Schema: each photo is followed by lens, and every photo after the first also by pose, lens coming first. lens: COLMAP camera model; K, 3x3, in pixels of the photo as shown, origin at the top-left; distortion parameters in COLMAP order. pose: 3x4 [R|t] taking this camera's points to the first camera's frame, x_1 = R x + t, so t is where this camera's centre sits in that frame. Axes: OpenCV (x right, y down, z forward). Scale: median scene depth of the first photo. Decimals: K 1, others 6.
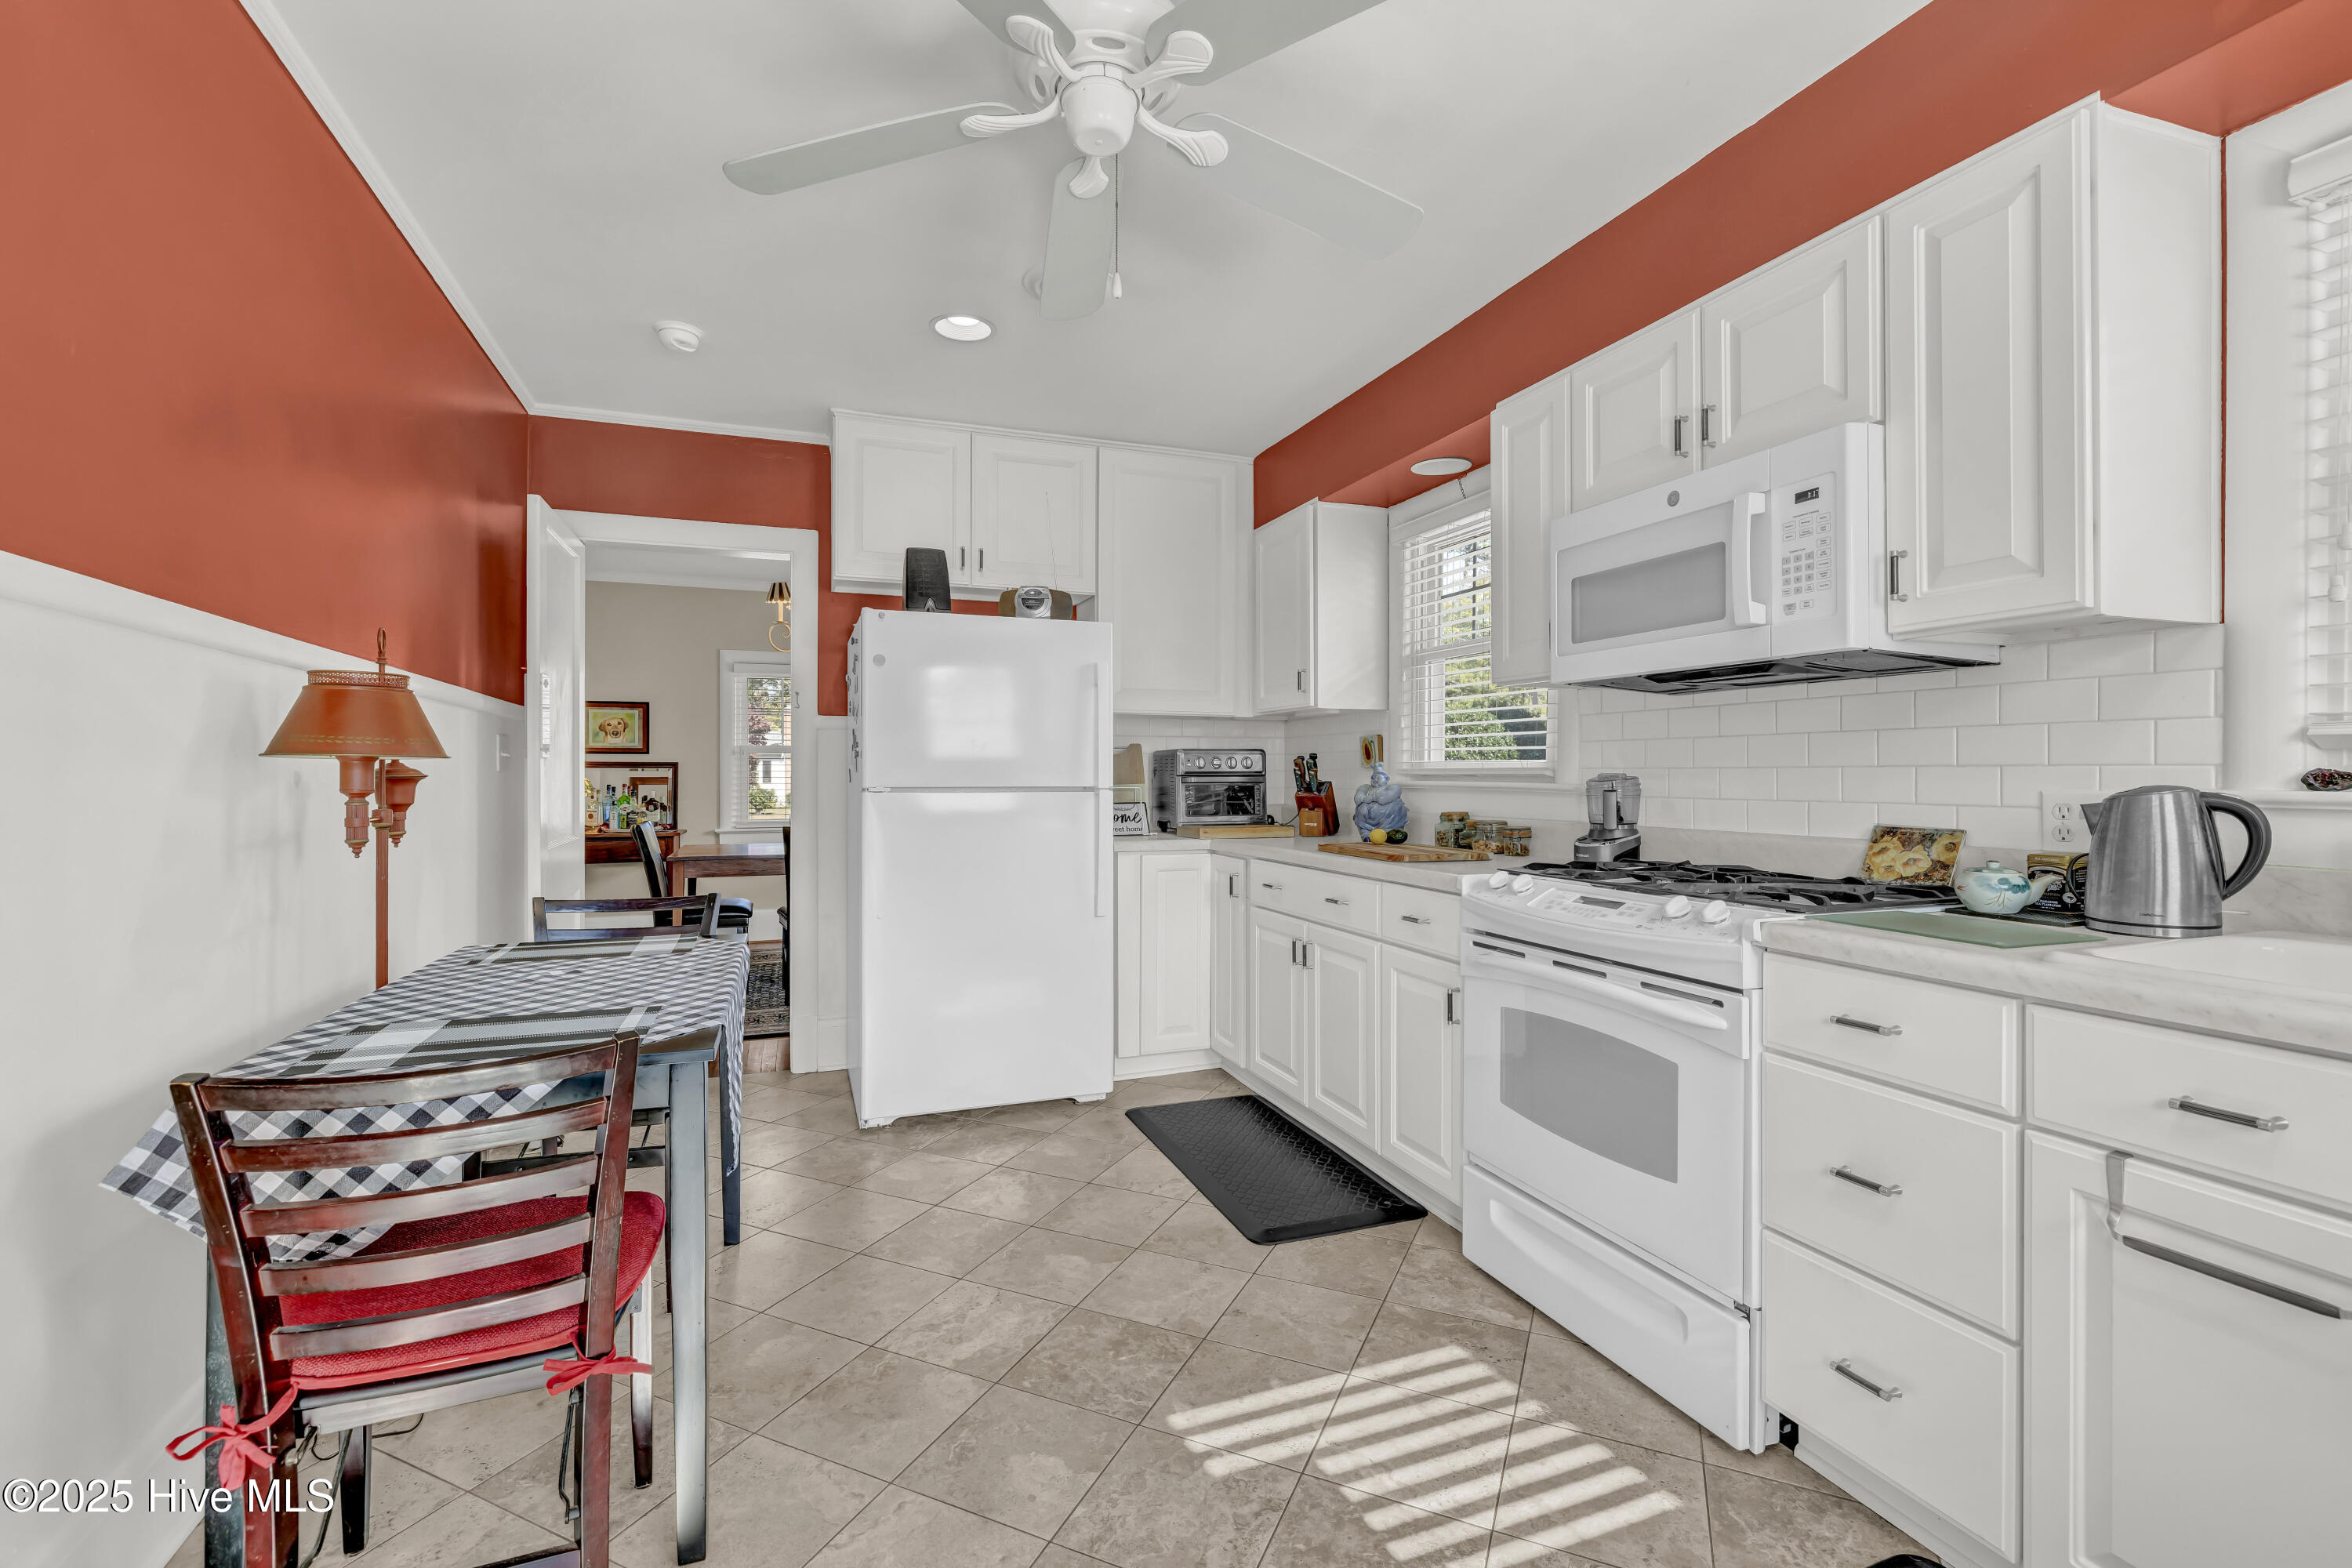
lens RADIAL K [[1005.3, 0, 1165.4], [0, 1005.3, 763.5], [0, 0, 1]] dist [0.001012, -0.000065]
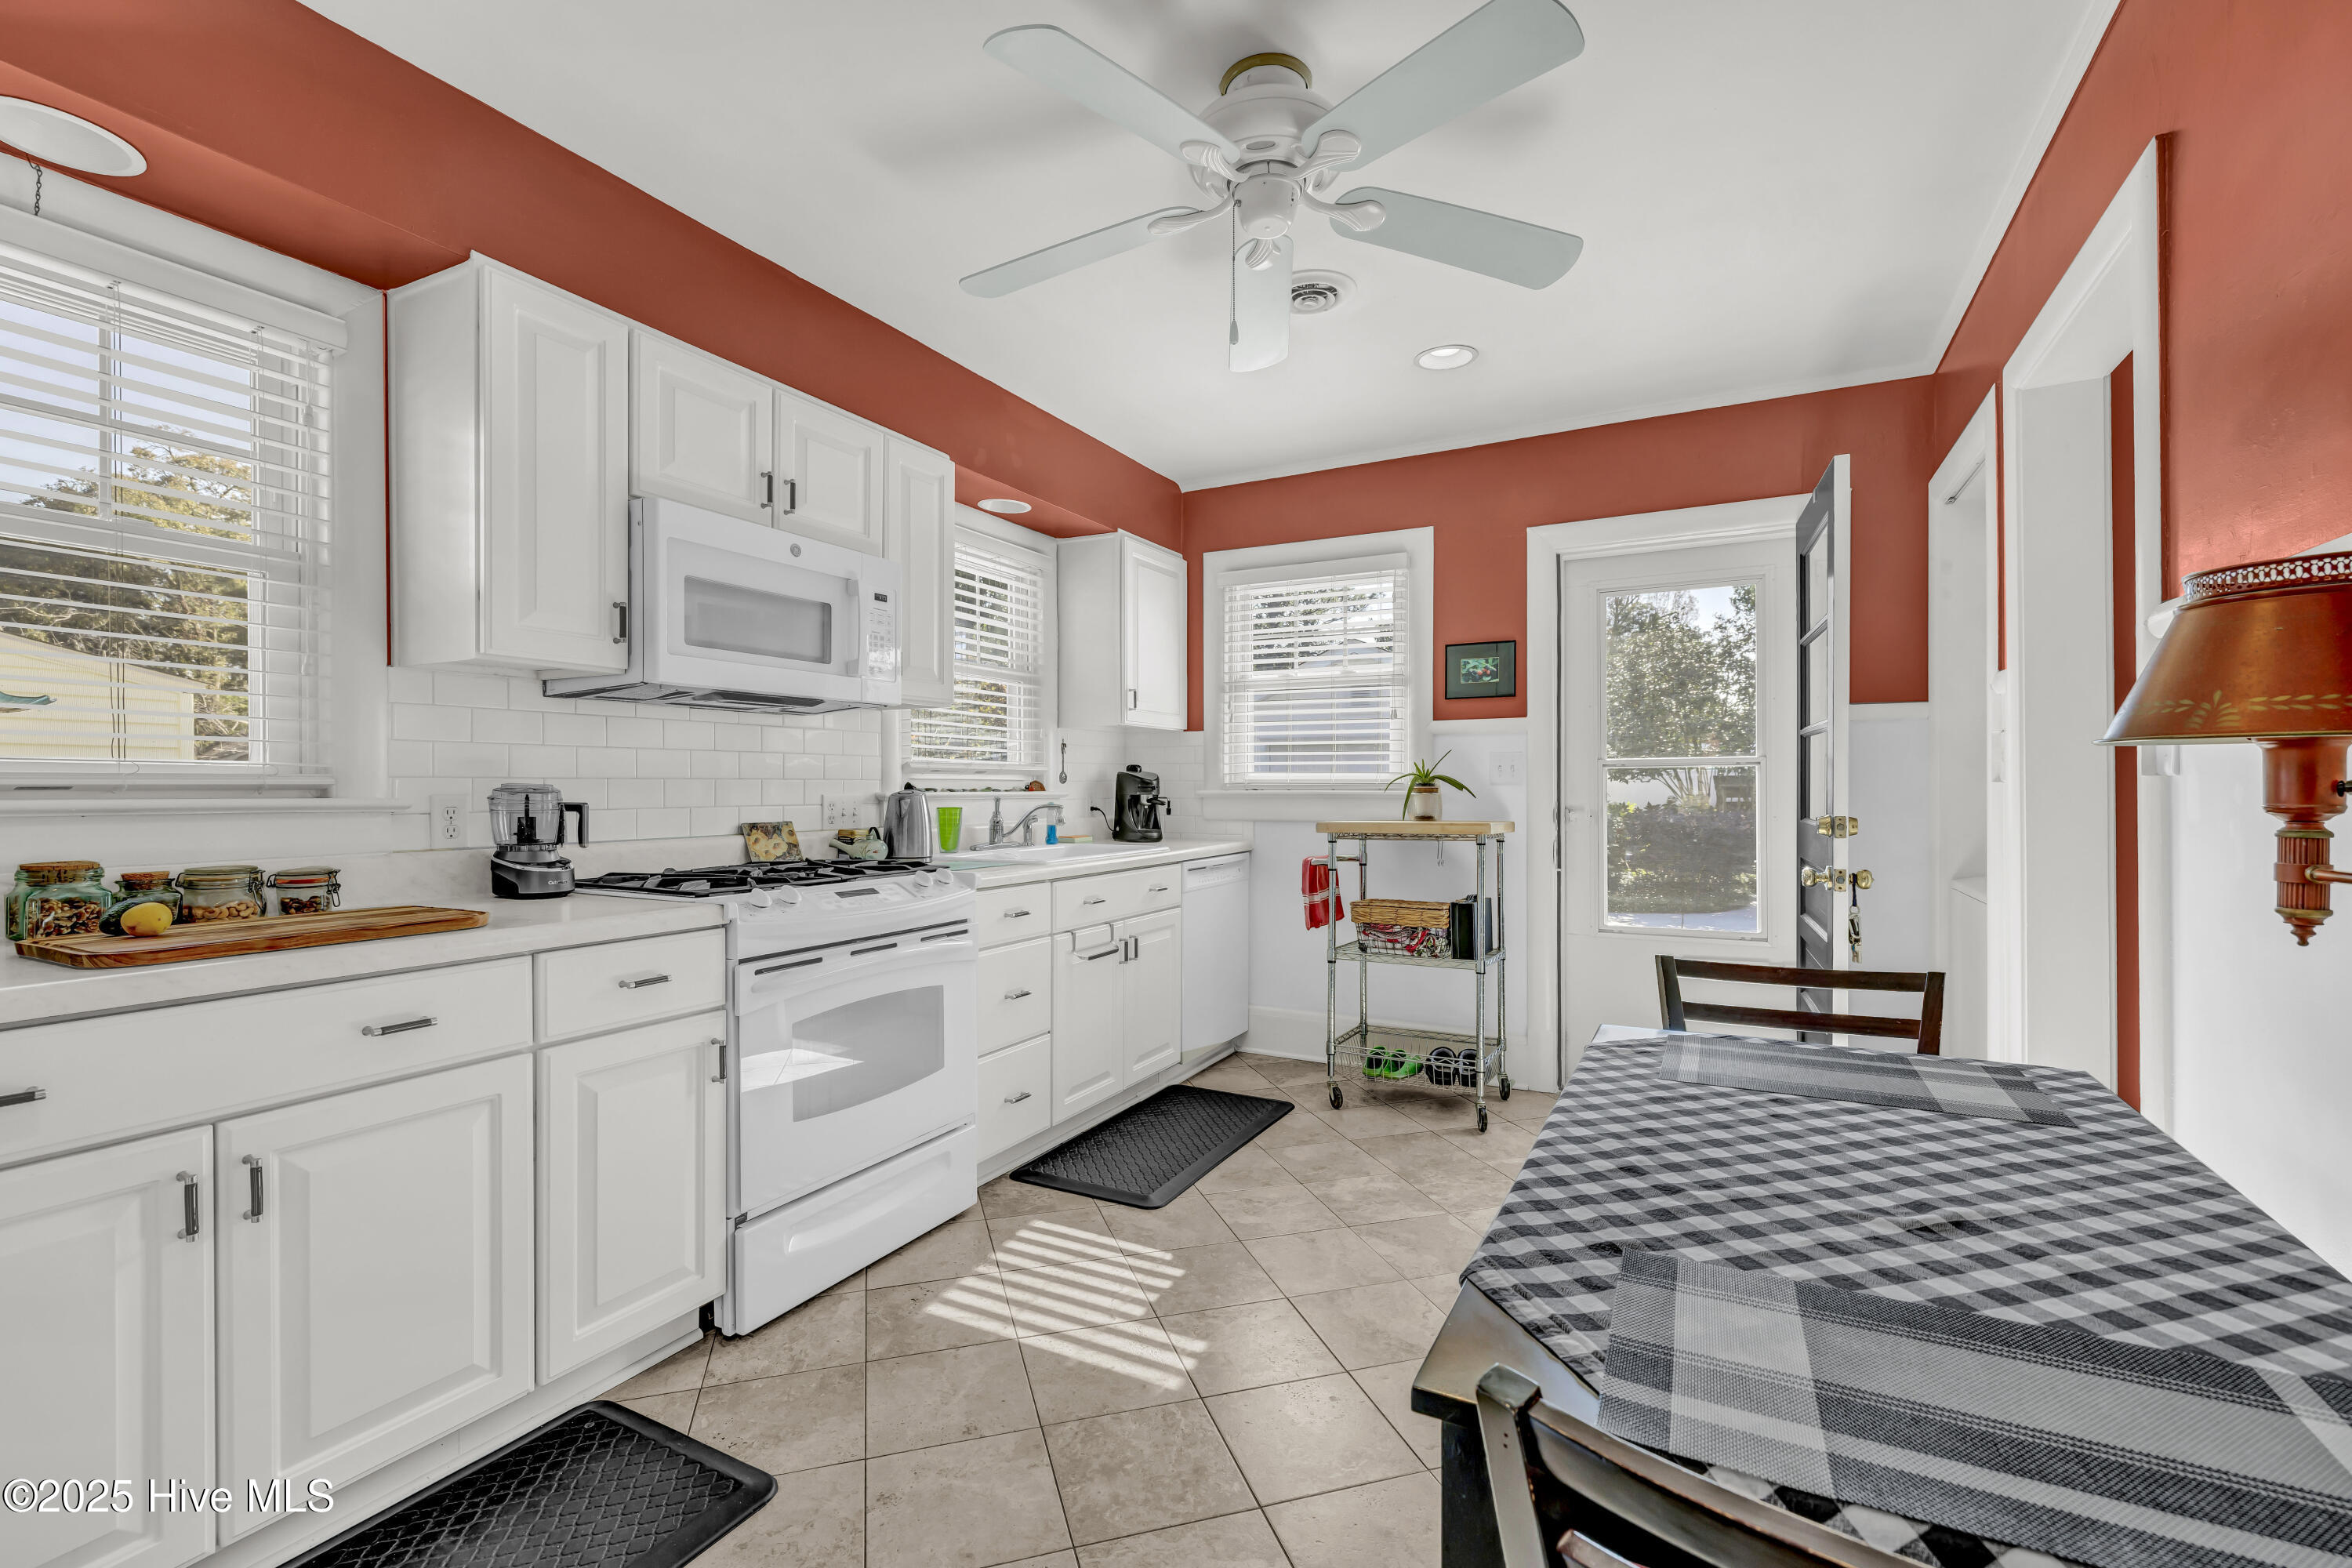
lens RADIAL K [[1021.1, 0, 1169.2], [0, 1021.1, 778.4], [0, 0, 1]] dist [0.001166, -0.000664]
pose [[-0.653236, 0.007098, 0.757121, -0.731421], [-0.005707, 0.999881, -0.014297, 0.019297], [-0.757133, -0.013661, -0.653118, 1.544293]]
